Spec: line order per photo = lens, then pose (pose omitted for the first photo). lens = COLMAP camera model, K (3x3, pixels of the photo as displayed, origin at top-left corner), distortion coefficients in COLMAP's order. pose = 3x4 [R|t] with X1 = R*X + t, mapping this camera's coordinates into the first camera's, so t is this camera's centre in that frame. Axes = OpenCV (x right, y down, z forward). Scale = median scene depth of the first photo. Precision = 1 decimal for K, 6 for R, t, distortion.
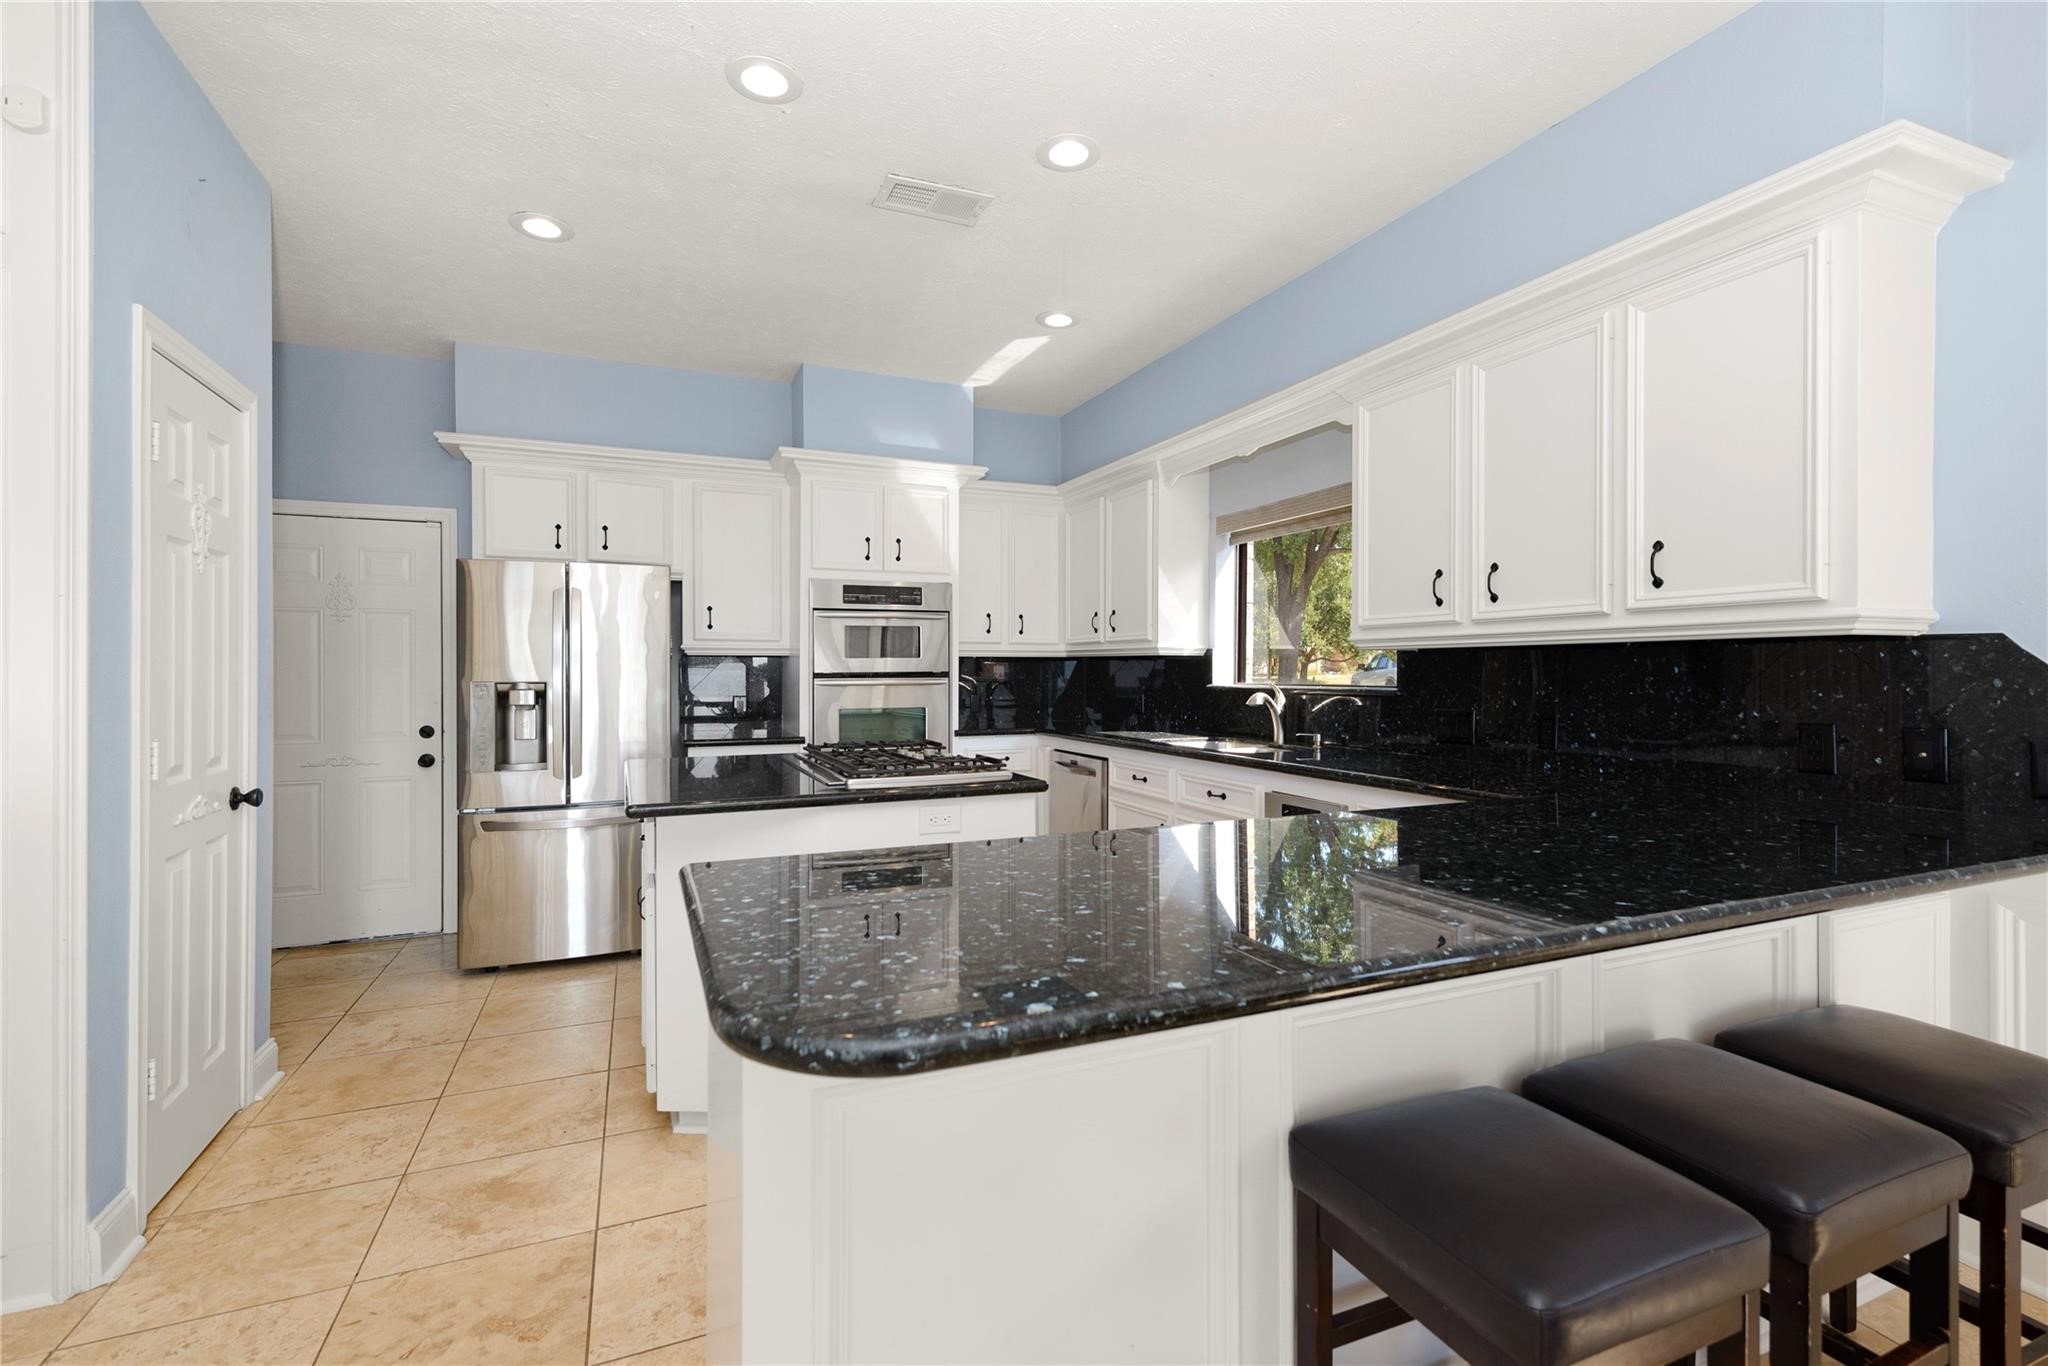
lens RADIAL K [[917.8, 0, 1024.0], [0, 917.8, 683.0], [0, 0, 1]] dist [0.005067, 0.000985]
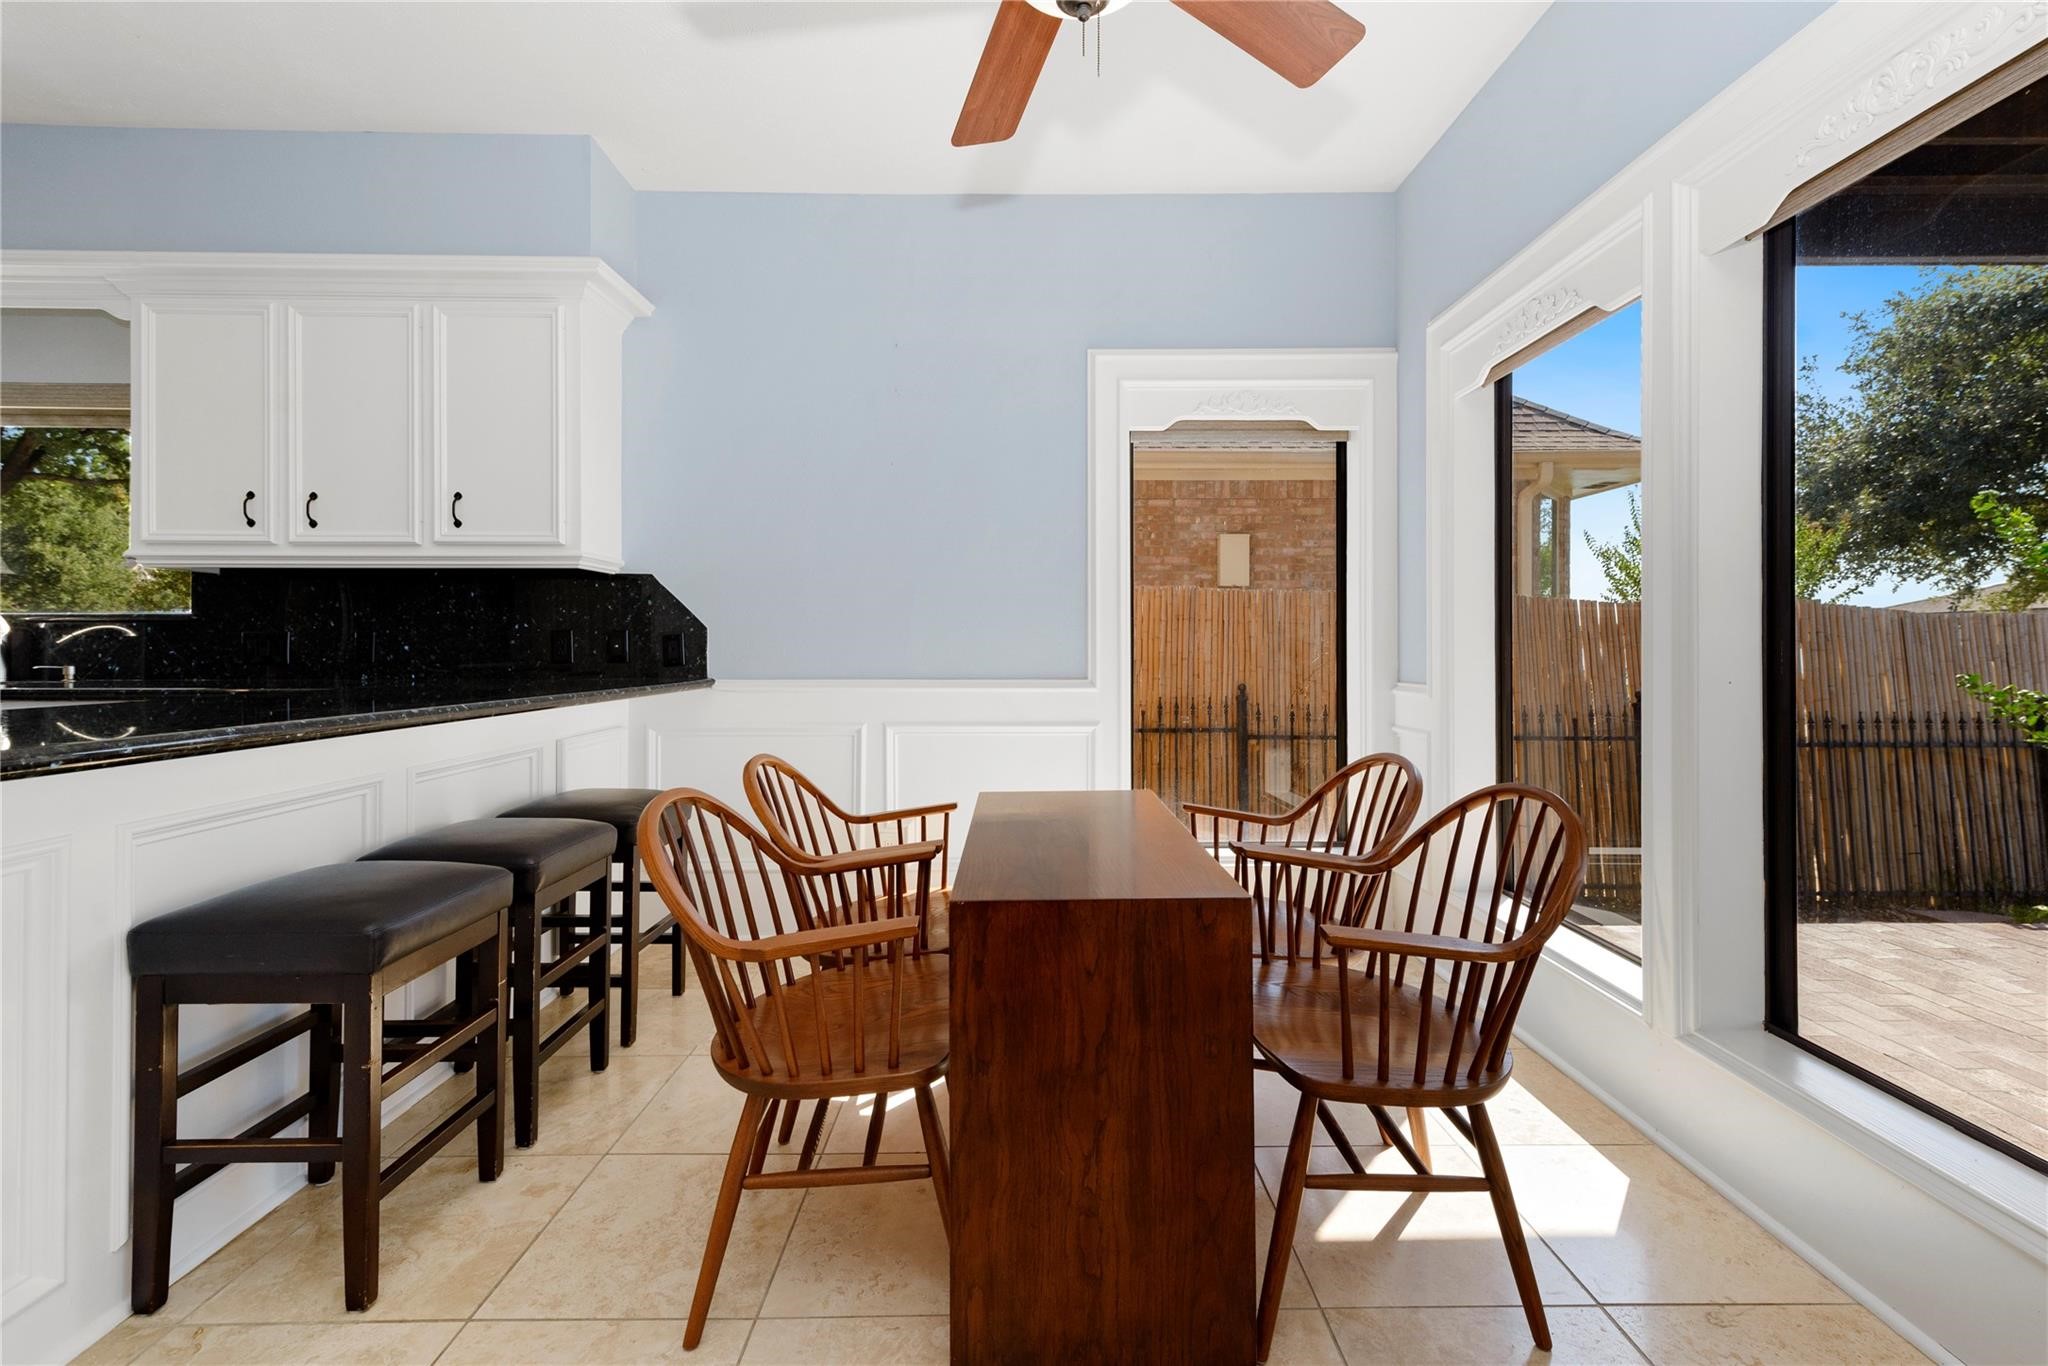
lens RADIAL K [[868.3, 0, 1029.1], [0, 868.3, 645.8], [0, 0, 1]] dist [0.004066, 0.000136]
pose [[0.383368, 0.002305, 0.923593, -0.142952], [0.006164, 0.999968, -0.005055, 0.073727], [-0.923575, 0.007631, 0.383342, -0.224053]]
